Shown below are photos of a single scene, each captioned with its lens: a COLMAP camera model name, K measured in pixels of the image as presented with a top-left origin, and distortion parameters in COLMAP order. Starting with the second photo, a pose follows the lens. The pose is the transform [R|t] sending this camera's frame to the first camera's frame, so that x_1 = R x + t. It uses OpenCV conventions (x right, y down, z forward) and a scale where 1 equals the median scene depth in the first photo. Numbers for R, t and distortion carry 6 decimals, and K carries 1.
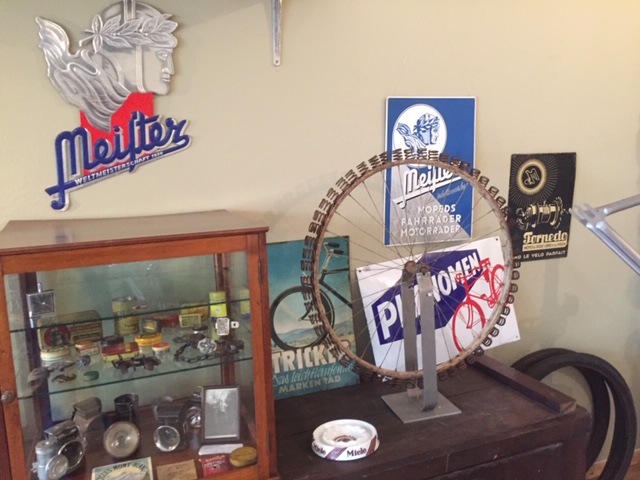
lens RADIAL K [[540.3, 0, 320.0], [0, 540.3, 241.2], [0, 0, 1]] dist [0.015277, -0.019576]
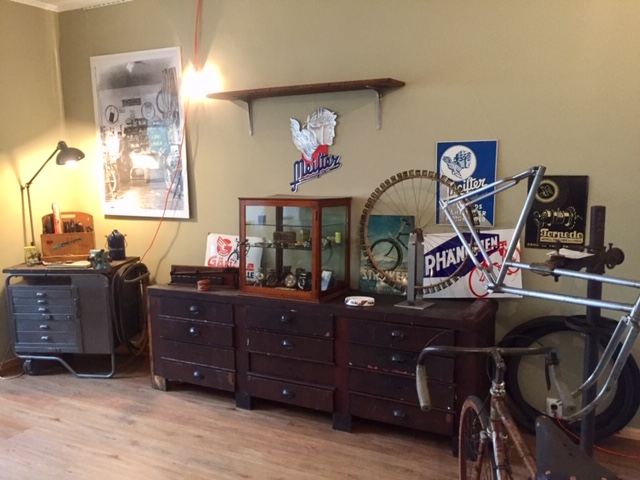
lens RADIAL K [[540.3, 0, 318.9], [0, 540.3, 240.7], [0, 0, 1]] dist [0.015277, -0.019576]
pose [[0.673456, 0.114562, -0.730296, 1.183959], [-0.137097, 0.990136, 0.028896, 0.064464], [0.726403, 0.080661, 0.682519, -0.499789]]
